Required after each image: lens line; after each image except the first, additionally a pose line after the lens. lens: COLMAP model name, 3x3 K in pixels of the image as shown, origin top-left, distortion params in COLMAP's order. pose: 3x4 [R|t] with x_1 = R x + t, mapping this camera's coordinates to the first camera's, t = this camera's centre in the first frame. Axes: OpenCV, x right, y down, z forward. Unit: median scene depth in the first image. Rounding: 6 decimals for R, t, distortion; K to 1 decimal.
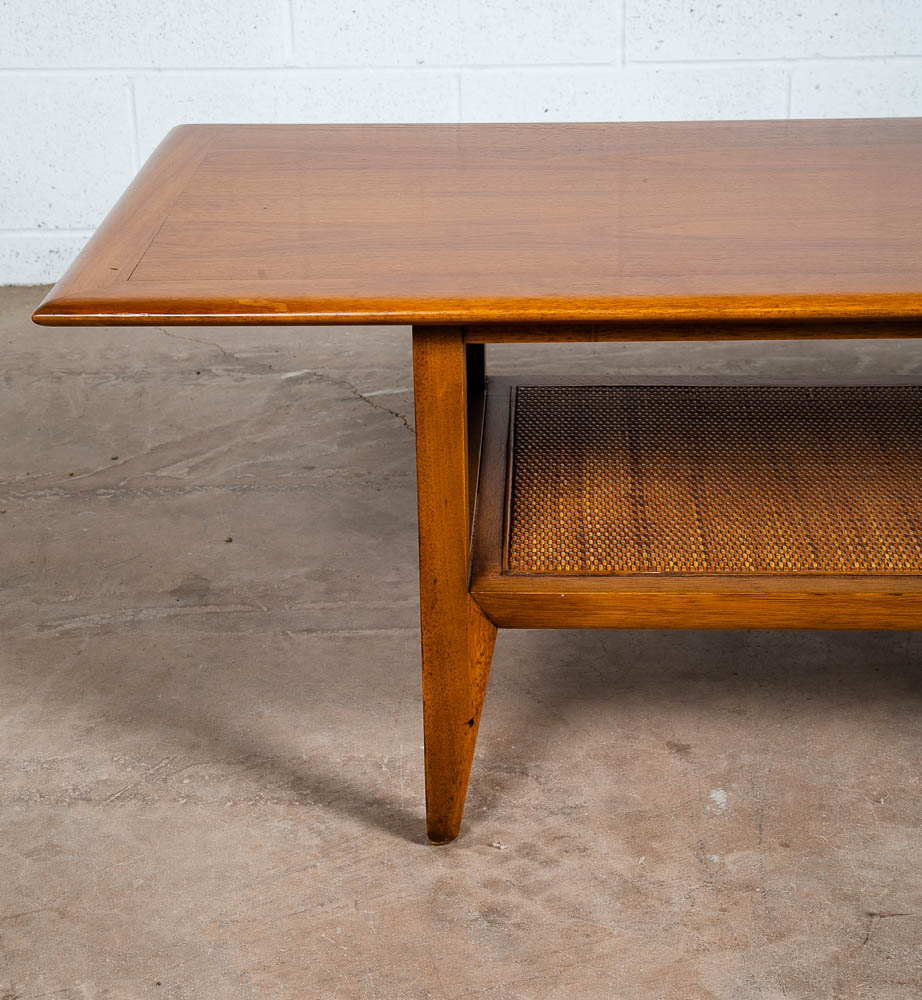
lens RADIAL K [[2134.4, 0, 461.0], [0, 2134.4, 500.0], [0, 0, 1]] dist [0.103282, 0.264484]
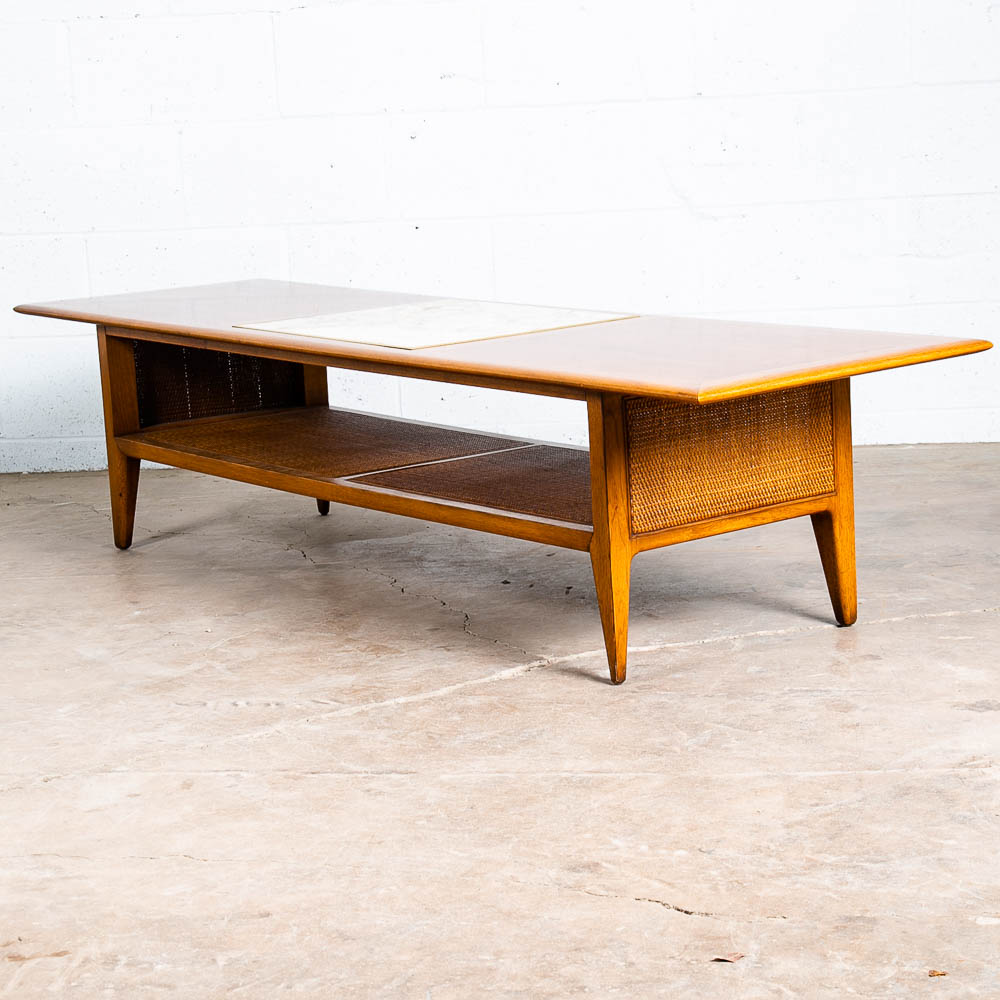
lens RADIAL K [[2588.2, 0, 498.8], [0, 2588.2, 559.0], [0, 0, 1]] dist [0.101808, -0.027019]
pose [[0.994152, -0.008766, -0.107634, 0.703810], [-0.010921, 0.983428, -0.180968, 0.511233], [0.107437, 0.181085, 0.977581, -1.374262]]
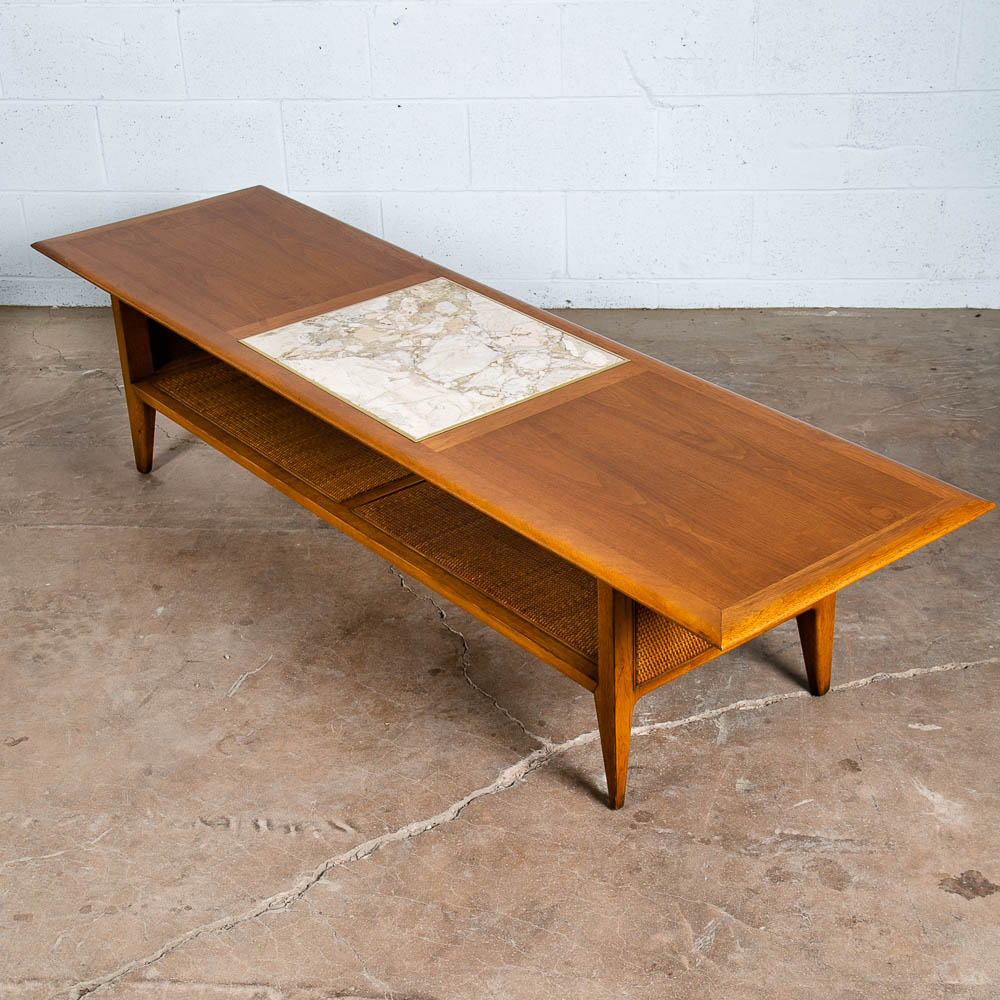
lens RADIAL K [[1784.7, 0, 483.3], [0, 1784.7, 553.2], [0, 0, 1]] dist [0.034808, 0.073862]
pose [[0.997186, 0.023071, -0.071324, 0.567032], [-0.013165, 0.990572, 0.136356, -0.177642], [0.073797, -0.135033, 0.988089, -0.813803]]
